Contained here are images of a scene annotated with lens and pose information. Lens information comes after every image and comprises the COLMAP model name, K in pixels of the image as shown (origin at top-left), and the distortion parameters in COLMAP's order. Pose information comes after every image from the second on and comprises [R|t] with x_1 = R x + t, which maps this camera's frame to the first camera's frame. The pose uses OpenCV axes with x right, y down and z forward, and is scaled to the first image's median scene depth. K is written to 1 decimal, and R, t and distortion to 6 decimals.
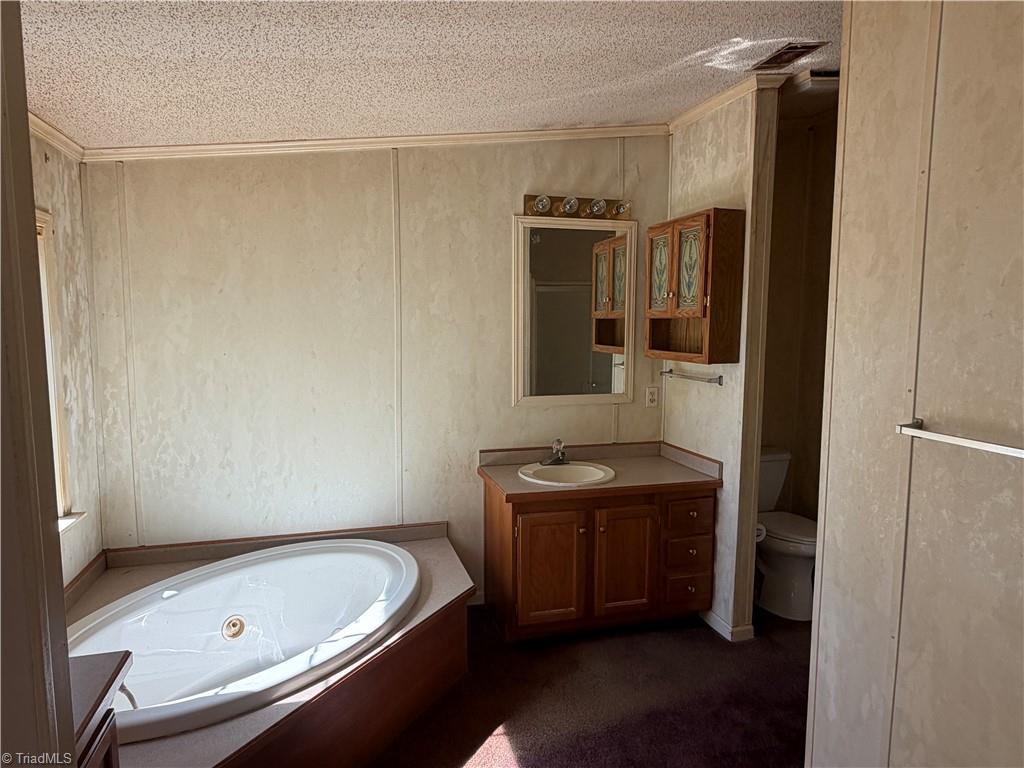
lens RADIAL K [[622.7, 0, 511.7], [0, 622.7, 383.8], [0, 0, 1]] dist [-0.001270, -0.000067]
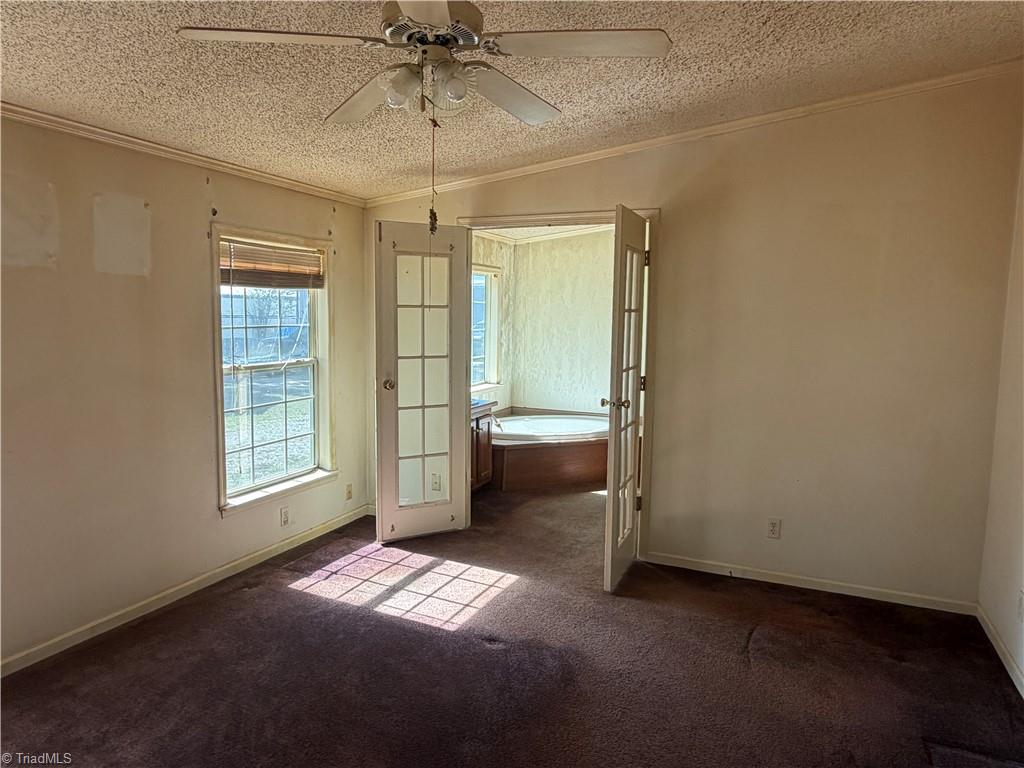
lens RADIAL K [[651.6, 0, 510.8], [0, 651.6, 383.8], [0, 0, 1]] dist [0.000438, 0.000007]
pose [[0.759947, 0.075372, -0.645601, 0.951341], [-0.075276, 0.996776, 0.027762, 0.114446], [0.645612, 0.027501, 0.763170, -0.913115]]
